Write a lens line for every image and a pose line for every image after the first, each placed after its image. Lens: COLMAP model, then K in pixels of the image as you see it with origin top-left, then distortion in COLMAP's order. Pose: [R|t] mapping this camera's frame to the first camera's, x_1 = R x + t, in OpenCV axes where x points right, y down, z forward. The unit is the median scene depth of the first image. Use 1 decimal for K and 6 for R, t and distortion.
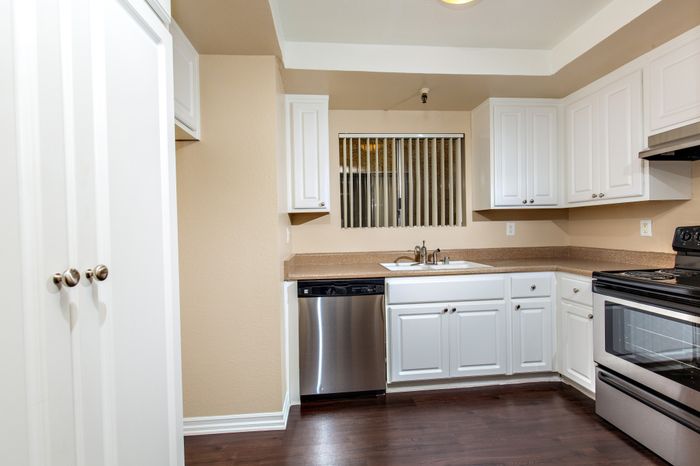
lens RADIAL K [[314.4, 0, 351.6], [0, 314.4, 229.1], [0, 0, 1]] dist [0.002544, 0.000202]
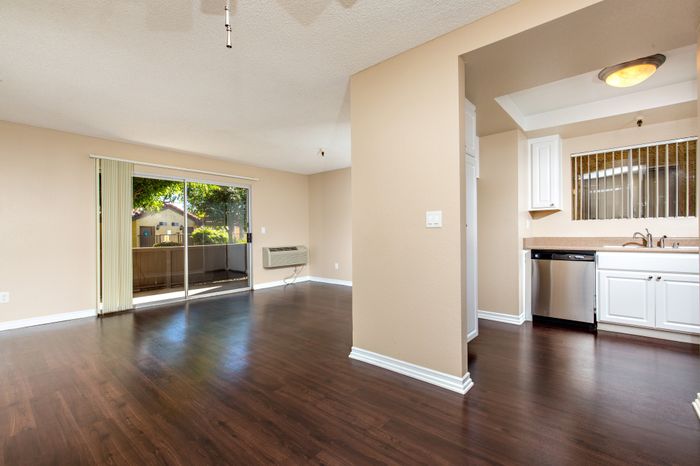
lens RADIAL K [[314.4, 0, 350.8], [0, 314.4, 230.7], [0, 0, 1]] dist [0.002544, 0.000202]
pose [[0.693969, 0.011791, -0.719909, 0.352714], [-0.007947, 0.999930, 0.008717, 0.046421], [0.719961, -0.000328, 0.694014, -0.849211]]
